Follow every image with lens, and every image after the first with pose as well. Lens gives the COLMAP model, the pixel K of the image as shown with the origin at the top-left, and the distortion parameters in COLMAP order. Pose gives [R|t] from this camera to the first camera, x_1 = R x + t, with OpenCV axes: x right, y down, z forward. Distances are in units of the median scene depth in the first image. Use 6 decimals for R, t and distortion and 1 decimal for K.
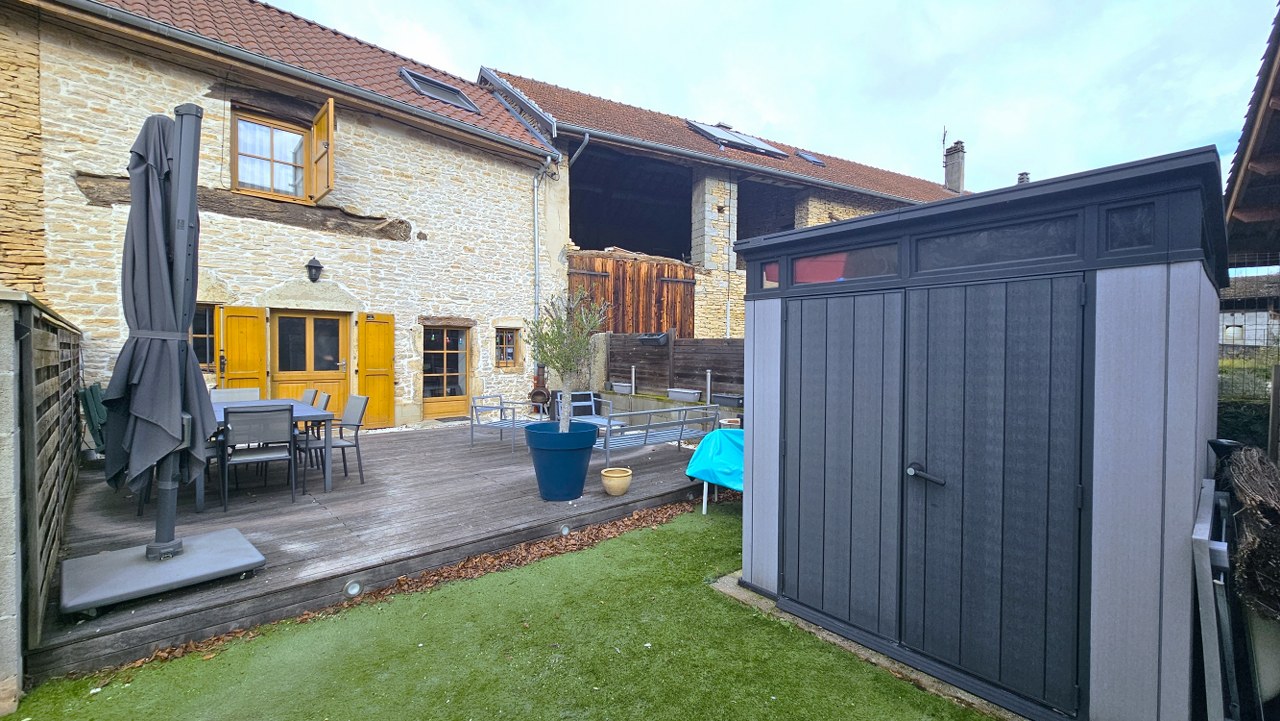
lens RADIAL K [[499.6, 0, 627.6], [0, 499.6, 358.7], [0, 0, 1]] dist [-0.000001, -0.000055]
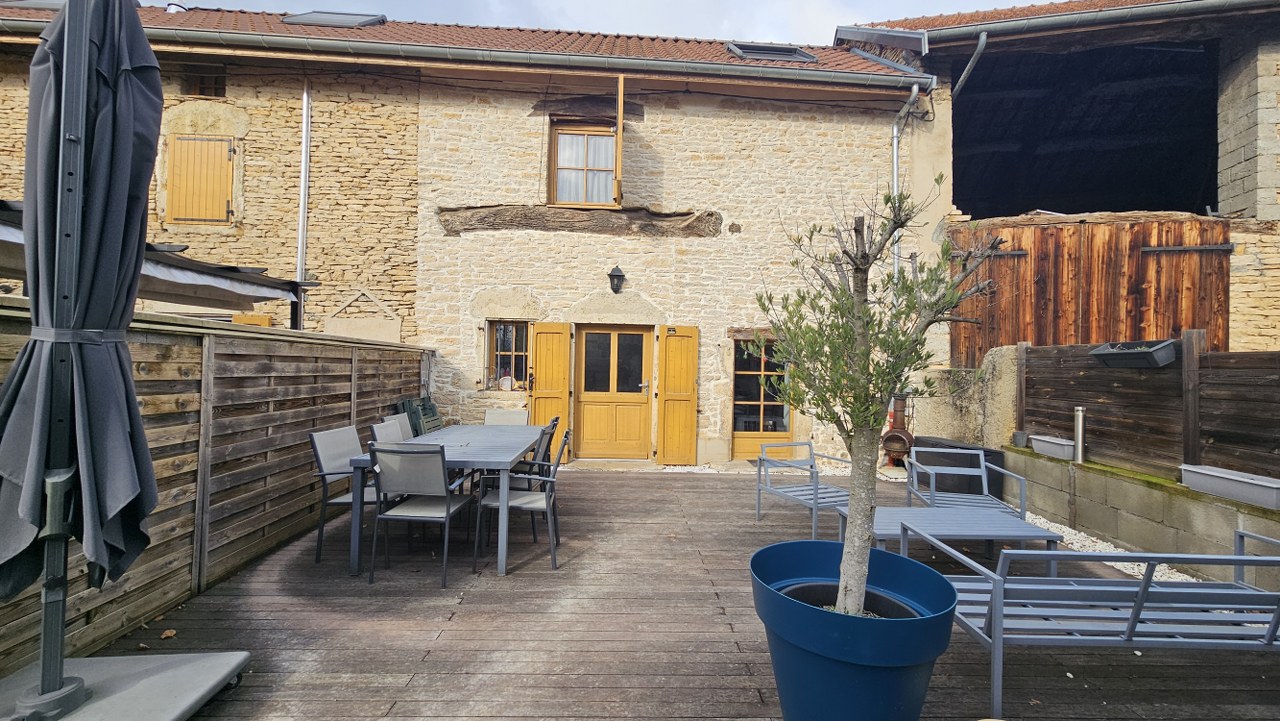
lens RADIAL K [[513.4, 0, 652.6], [0, 513.4, 360.2], [0, 0, 1]] dist [-0.001011, -0.000323]
pose [[0.779570, 0.000785, -0.626315, -0.000730], [-0.026598, 0.999139, -0.031854, -0.005095], [0.625751, 0.041491, 0.778919, 0.299642]]
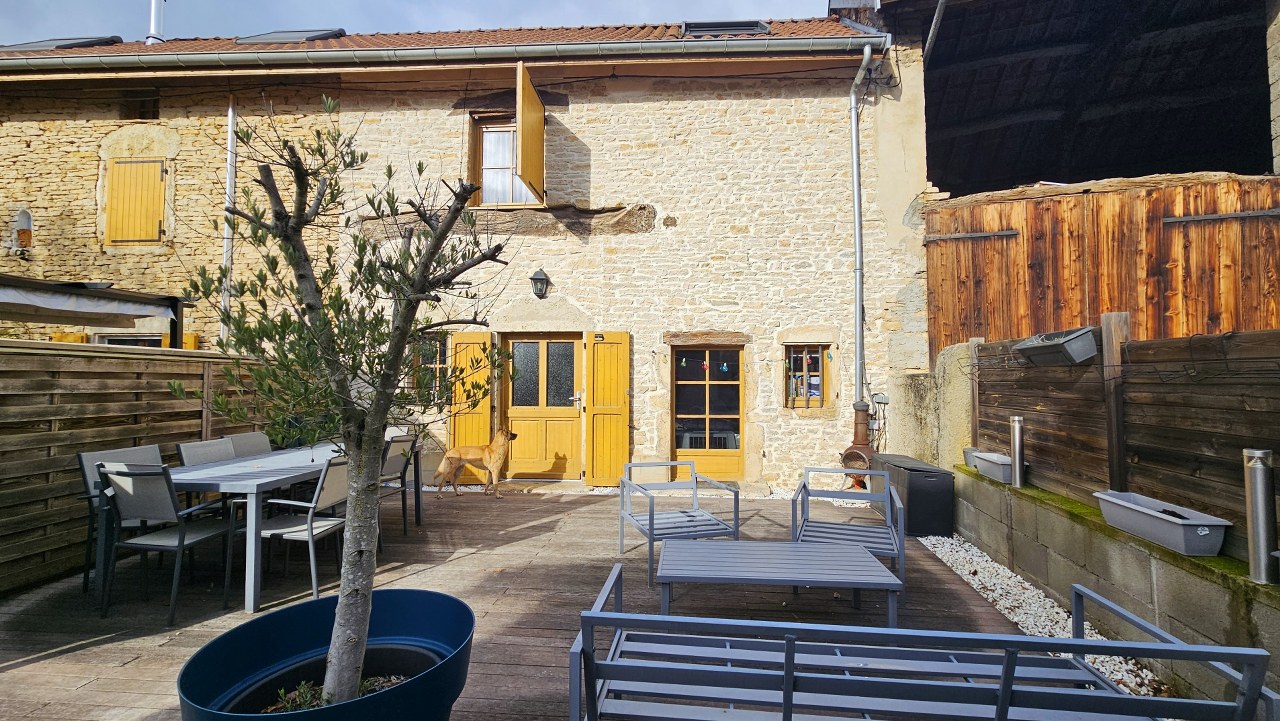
lens RADIAL K [[543.5, 0, 640.2], [0, 543.5, 358.0], [0, 0, 1]] dist [-0.001696, 0.000235]
pose [[0.702303, -0.033912, -0.711070, 0.110346], [-0.009550, 0.998326, -0.057044, -0.004975], [0.711814, 0.046853, 0.700803, 0.449527]]
